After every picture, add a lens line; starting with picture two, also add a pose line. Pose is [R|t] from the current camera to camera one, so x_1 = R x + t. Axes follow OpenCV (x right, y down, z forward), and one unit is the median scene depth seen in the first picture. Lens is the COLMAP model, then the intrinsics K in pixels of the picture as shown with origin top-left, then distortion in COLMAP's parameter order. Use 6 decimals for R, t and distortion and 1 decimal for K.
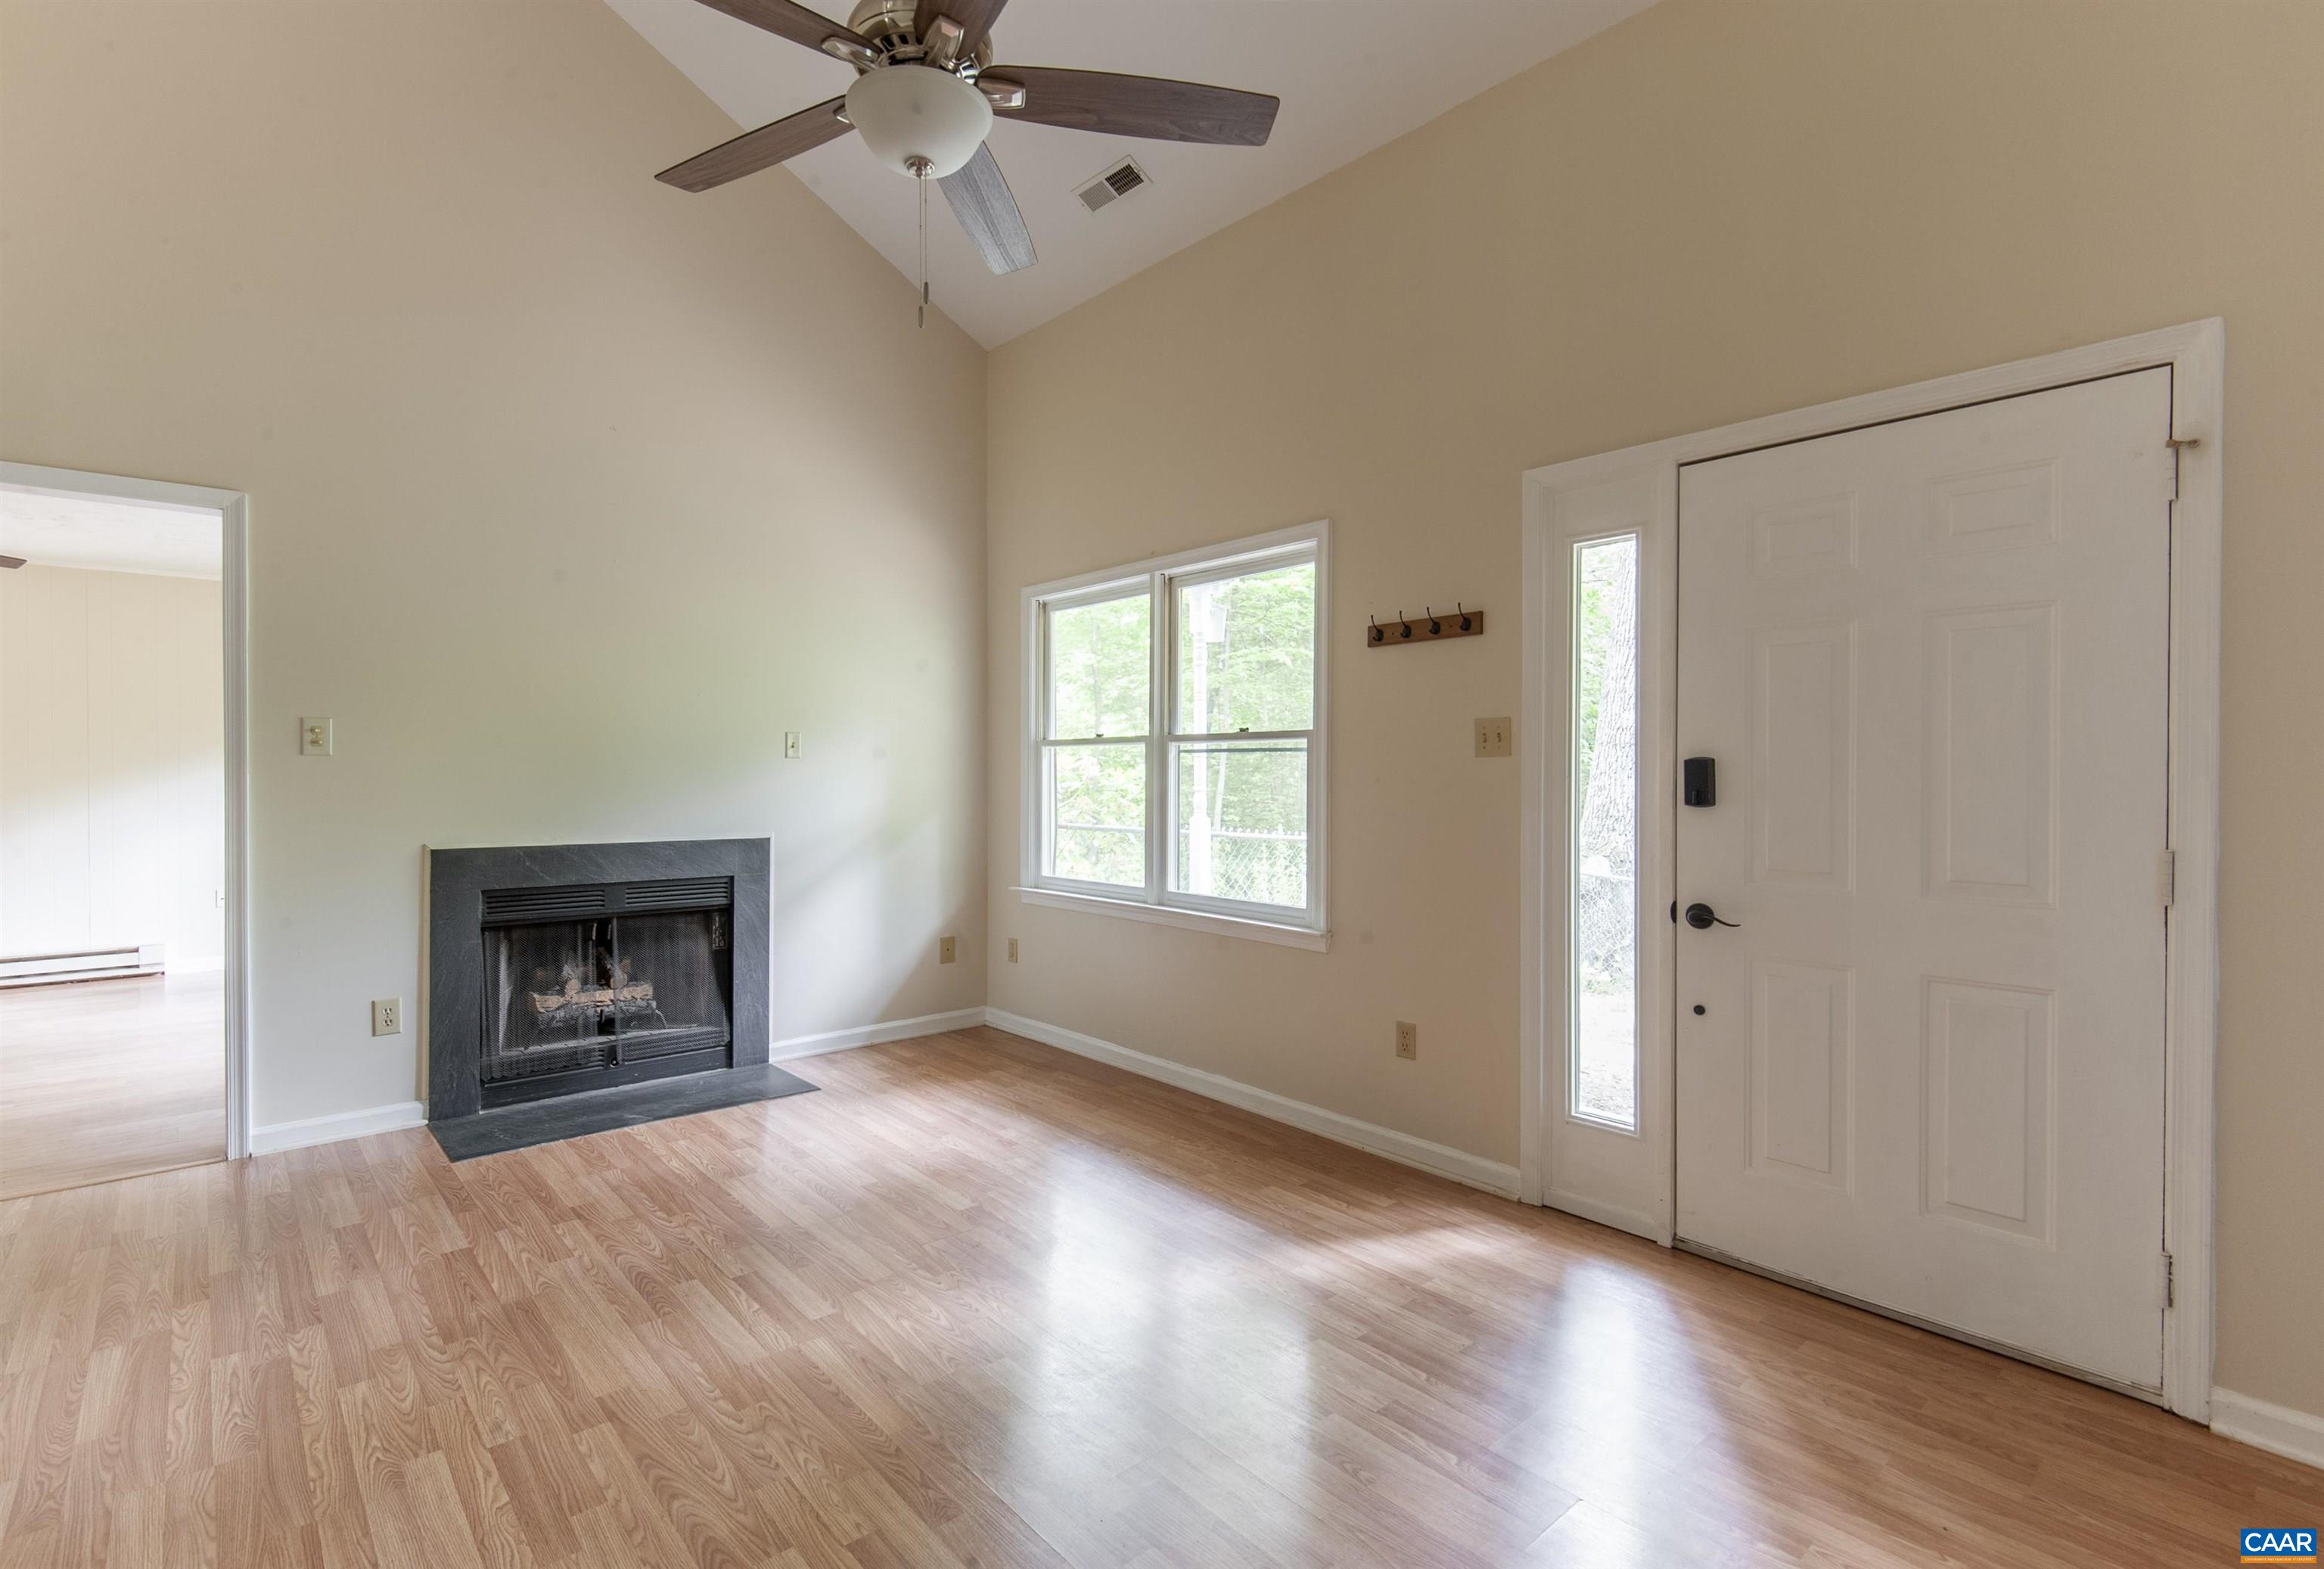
lens RADIAL K [[1065.6, 0, 1091.0], [0, 1065.6, 784.0], [0, 0, 1]] dist [0.031658, -0.016124]
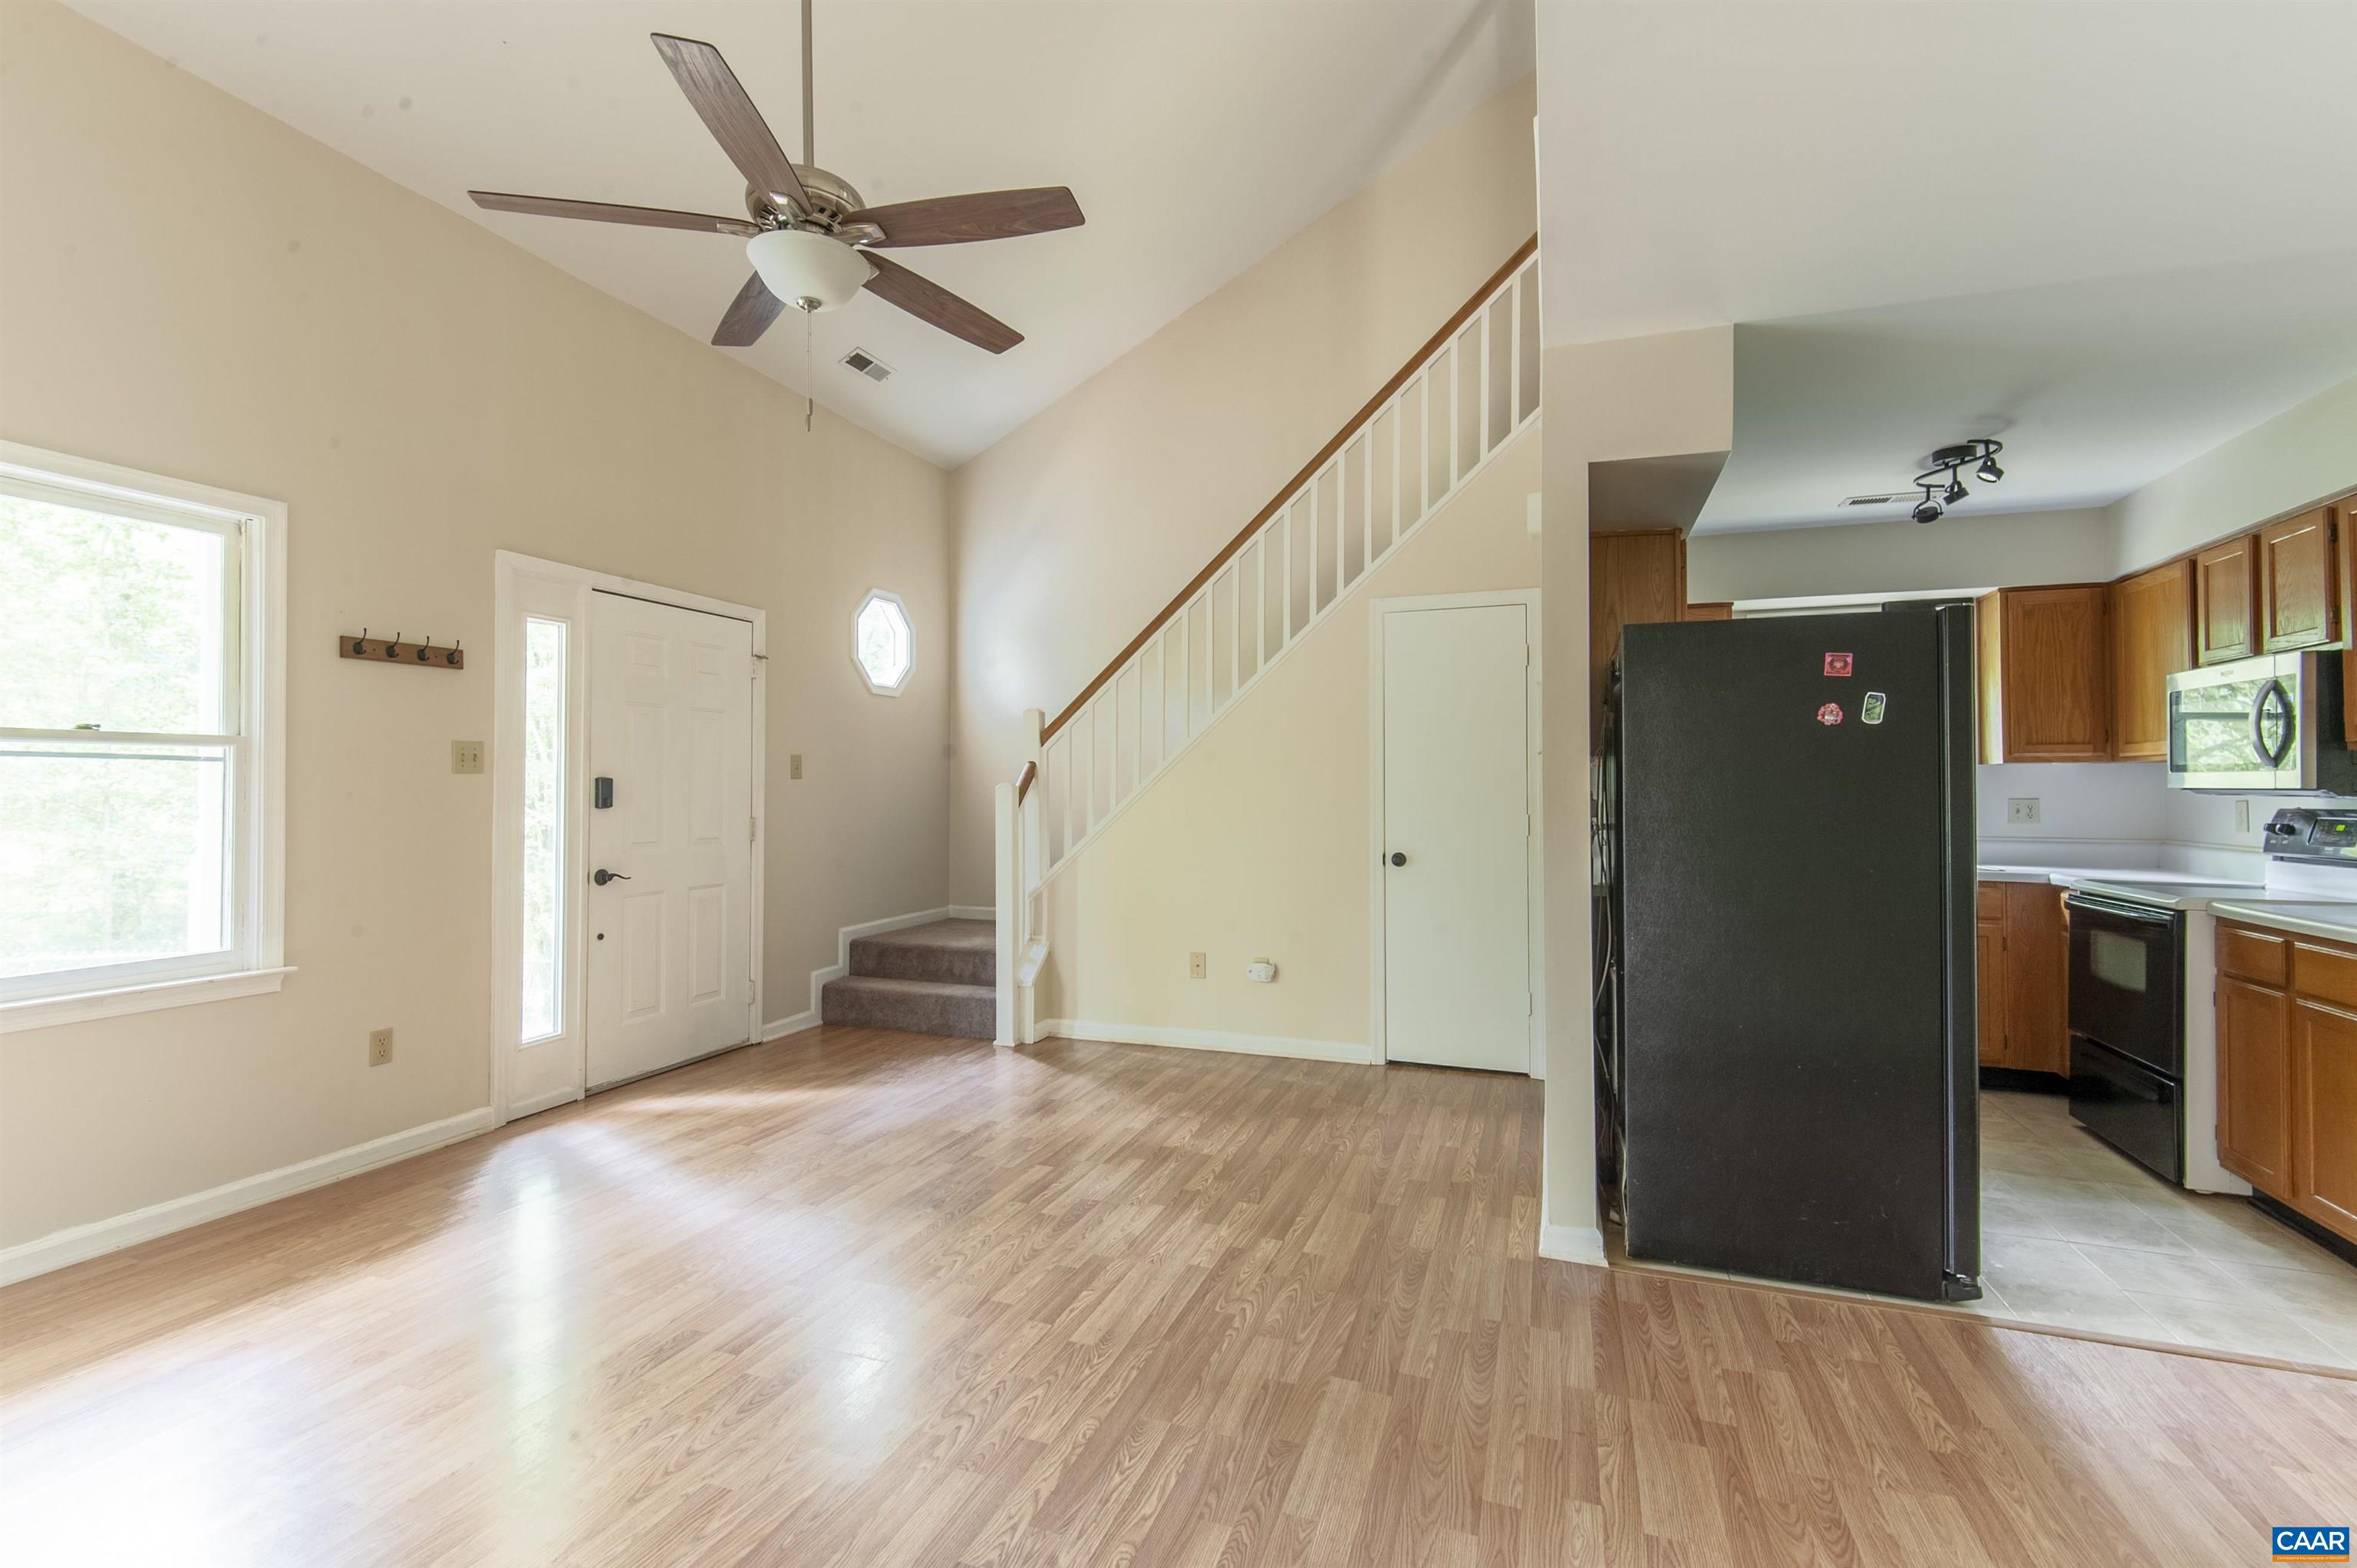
lens RADIAL K [[1060.7, 0, 1161.7], [0, 1060.7, 766.0], [0, 0, 1]] dist [0.040698, -0.023328]
pose [[-0.500755, 0.014266, 0.865472, -0.957317], [0.007572, 0.999898, -0.012101, -0.012159], [-0.865556, 0.000493, -0.500812, 0.846380]]
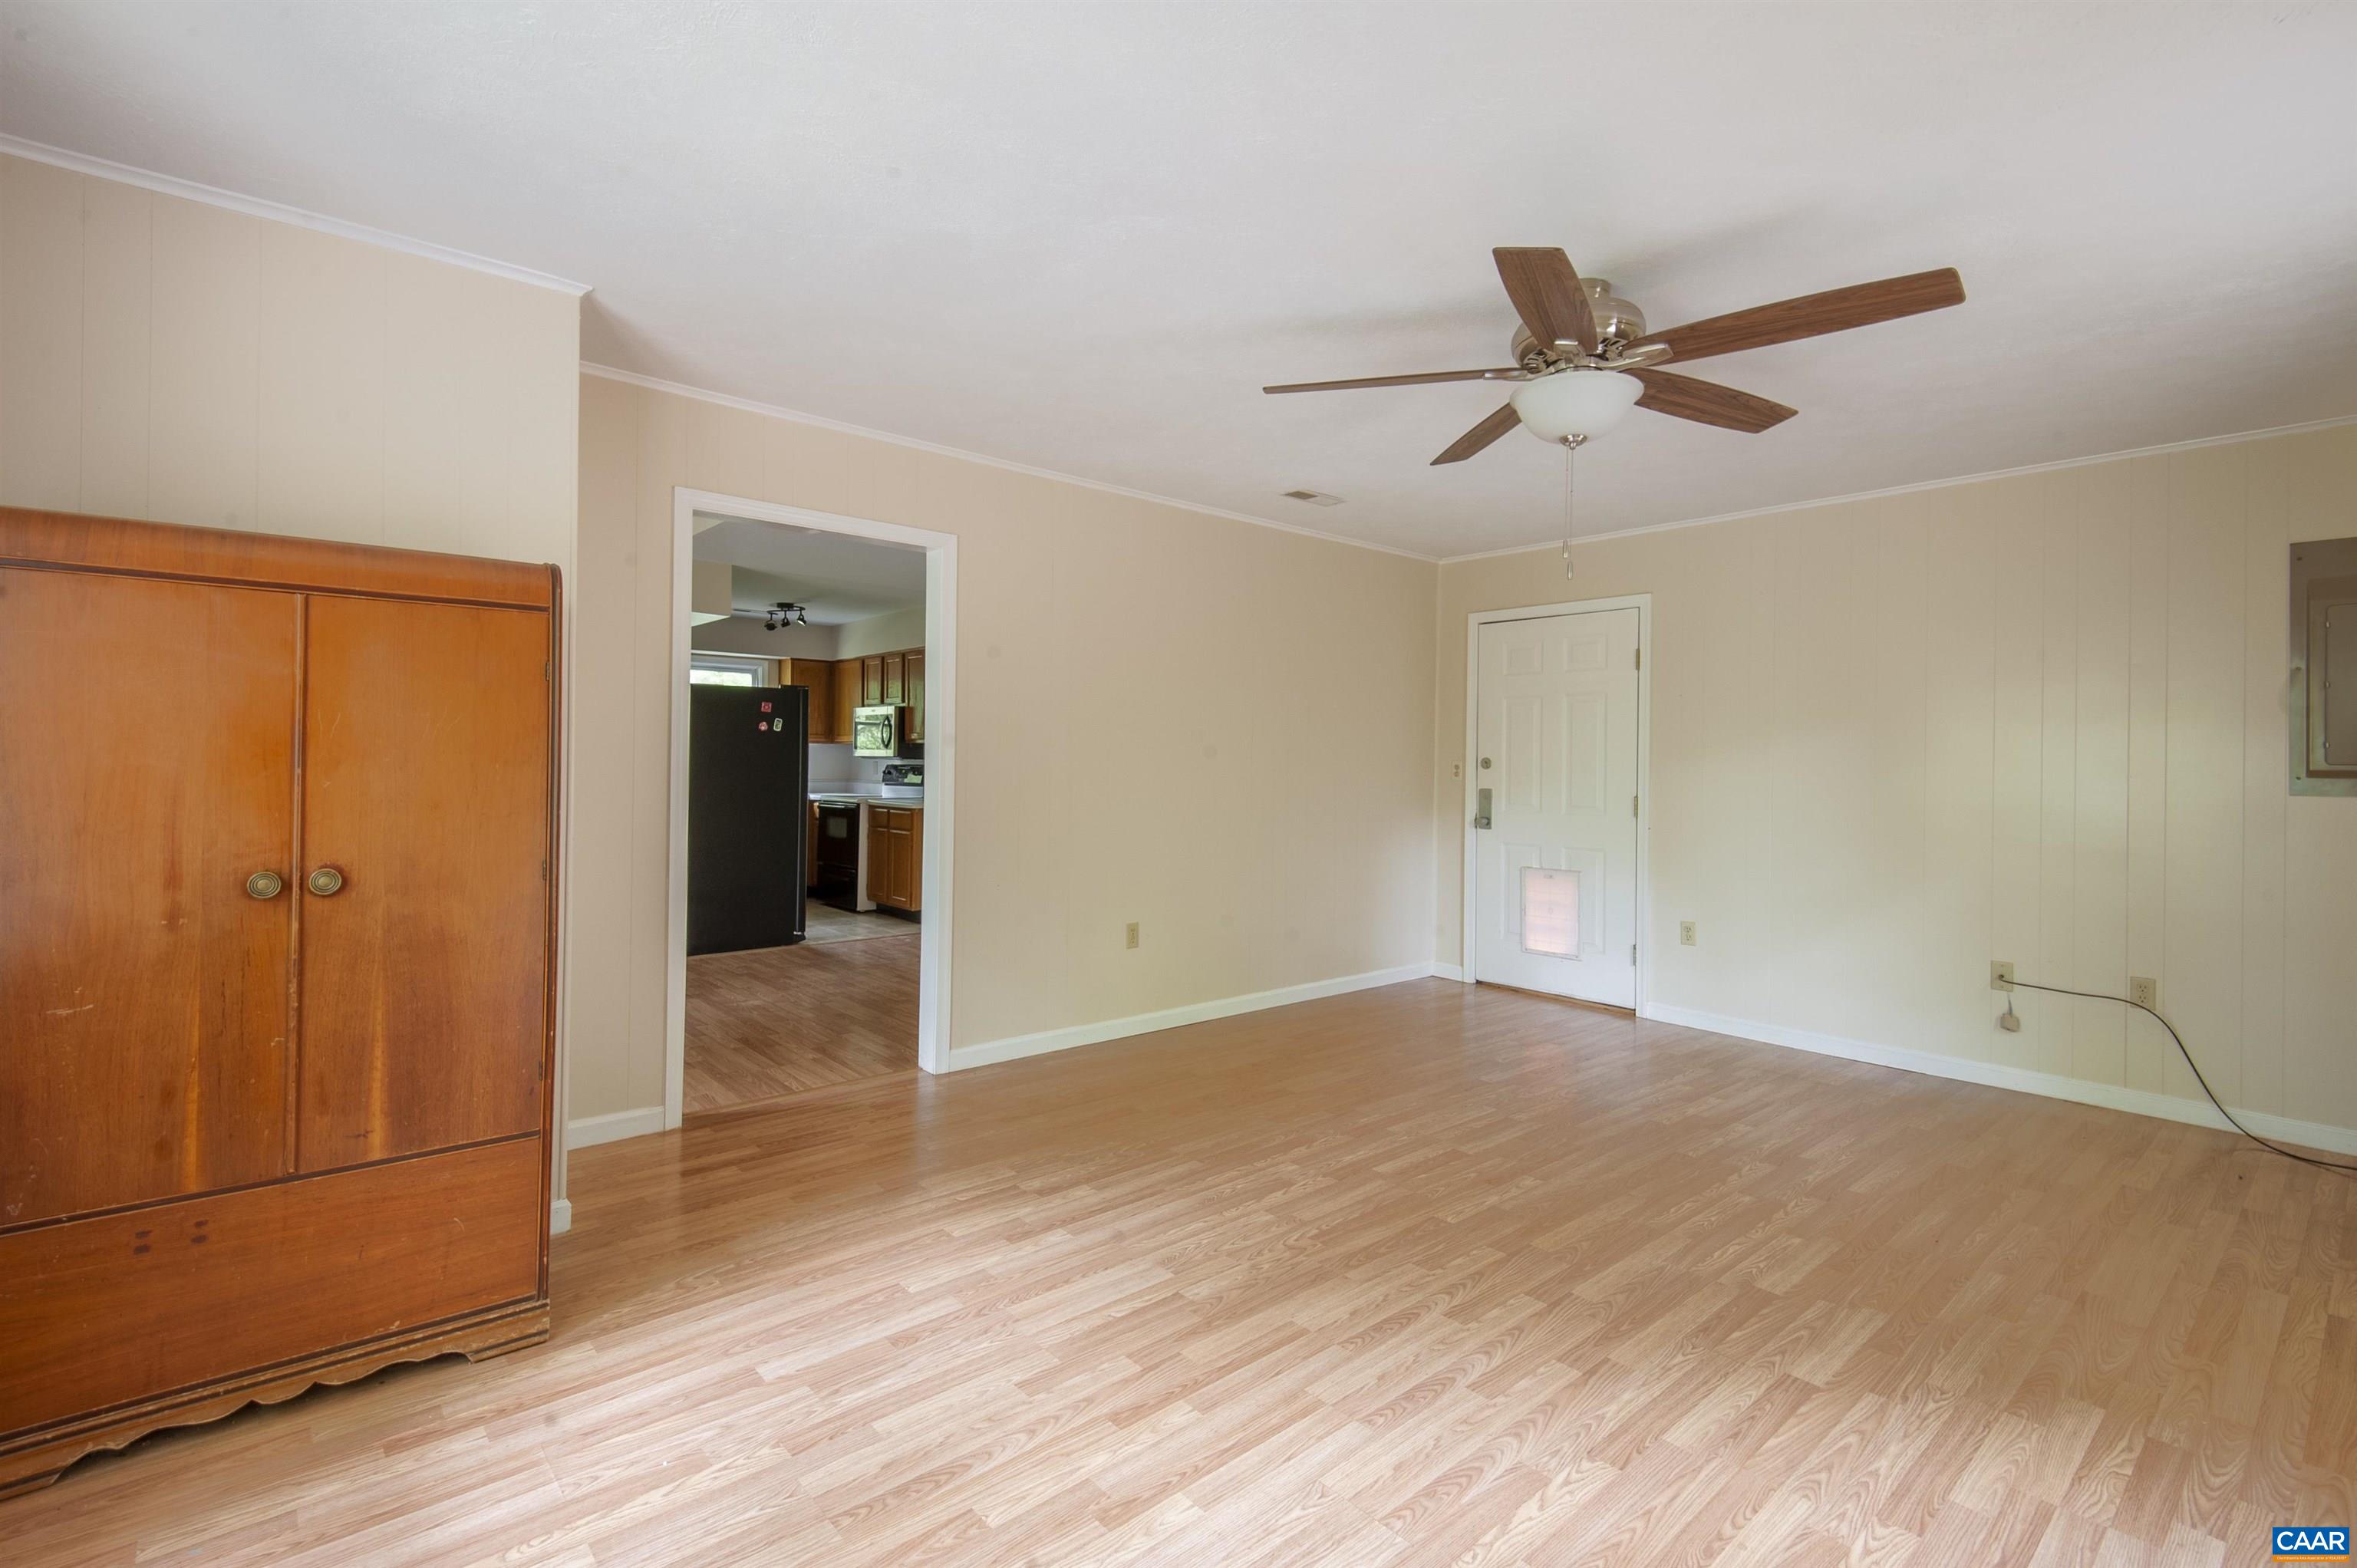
lens RADIAL K [[1060.7, 0, 1161.7], [0, 1060.7, 766.0], [0, 0, 1]] dist [0.040698, -0.023328]
pose [[-0.999844, -0.014800, -0.009691, -1.245217], [-0.014953, 0.999761, 0.015964, -0.023950], [0.009453, 0.016106, -0.999826, 2.009618]]
